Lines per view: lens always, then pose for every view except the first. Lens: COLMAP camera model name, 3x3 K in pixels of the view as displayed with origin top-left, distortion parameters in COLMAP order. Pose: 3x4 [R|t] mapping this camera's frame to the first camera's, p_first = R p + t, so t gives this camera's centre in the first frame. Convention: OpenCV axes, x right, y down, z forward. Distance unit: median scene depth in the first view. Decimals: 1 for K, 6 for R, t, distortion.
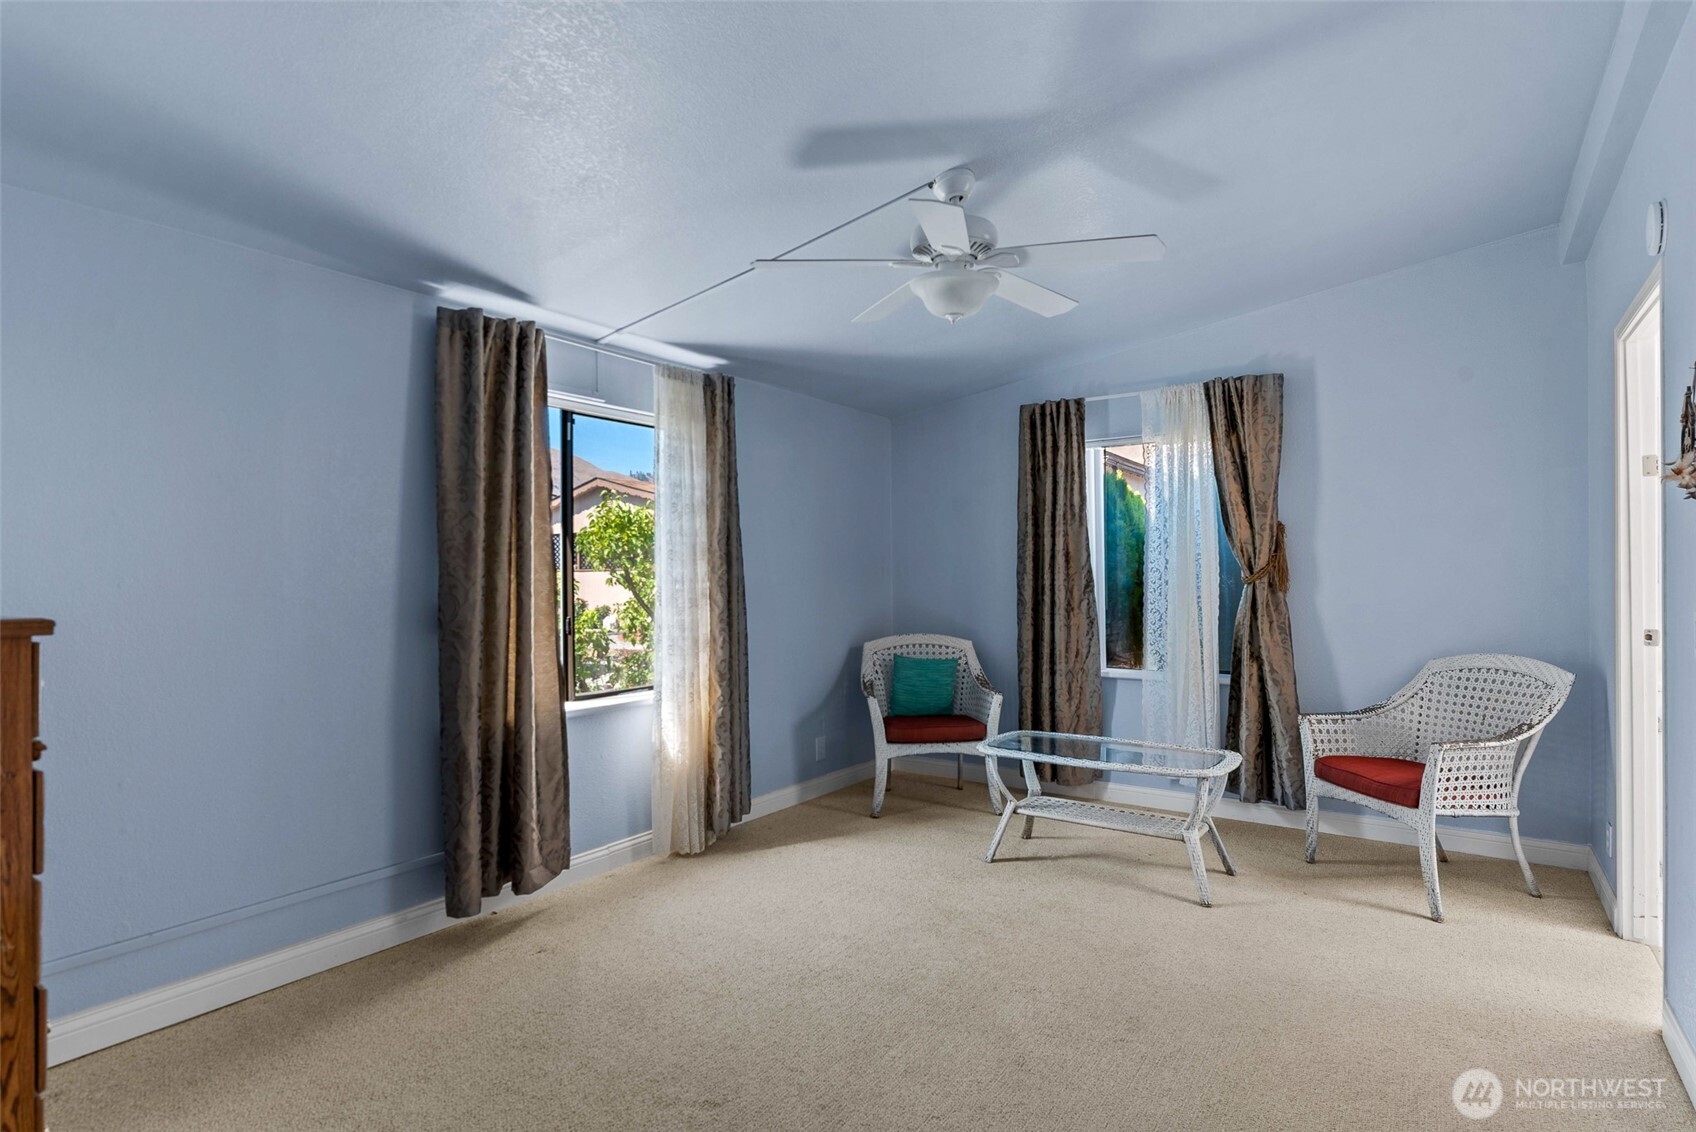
lens RADIAL K [[863.0, 0, 845.9], [0, 863.0, 575.1], [0, 0, 1]] dist [-0.000862, -0.000144]
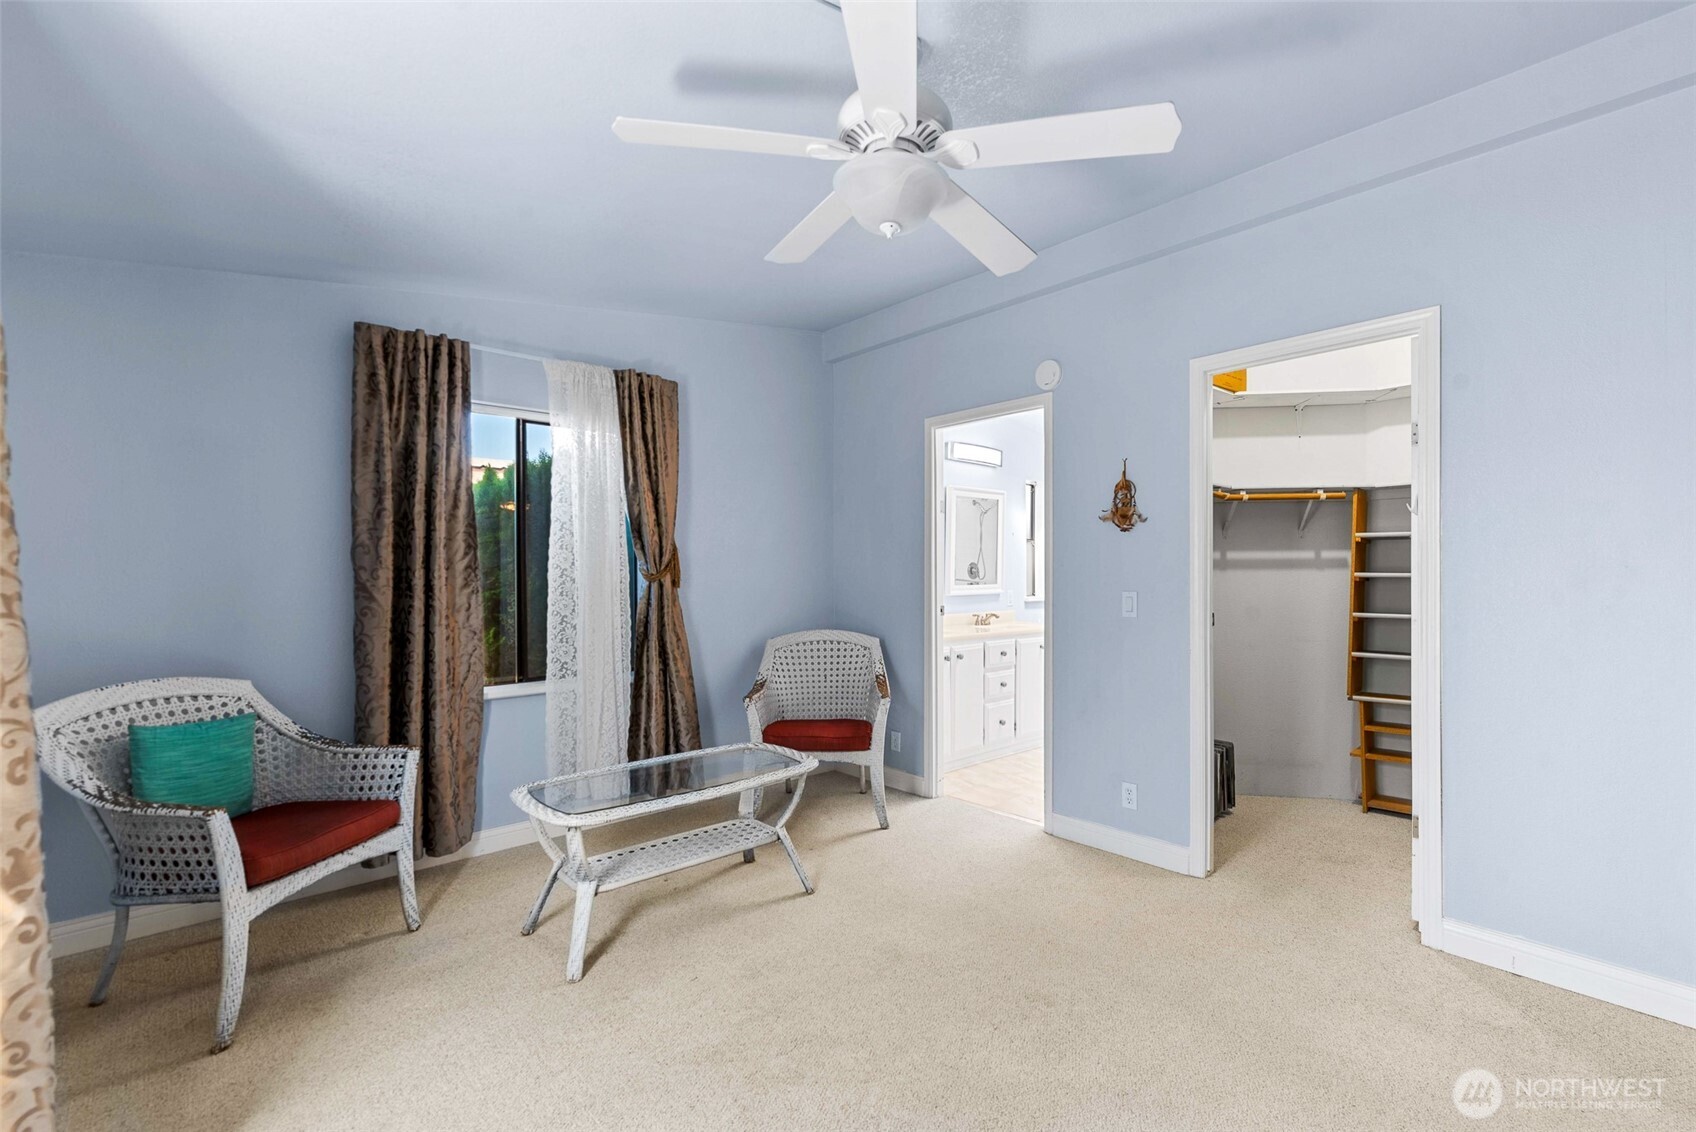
lens RADIAL K [[739.6, 0, 856.4], [0, 739.6, 575.7], [0, 0, 1]] dist [0.000632, 0.000141]
pose [[0.214522, 0.003099, 0.976714, -0.313882], [0.003025, 0.999988, -0.003838, 0.007418], [-0.976715, 0.003778, 0.214510, 0.550989]]
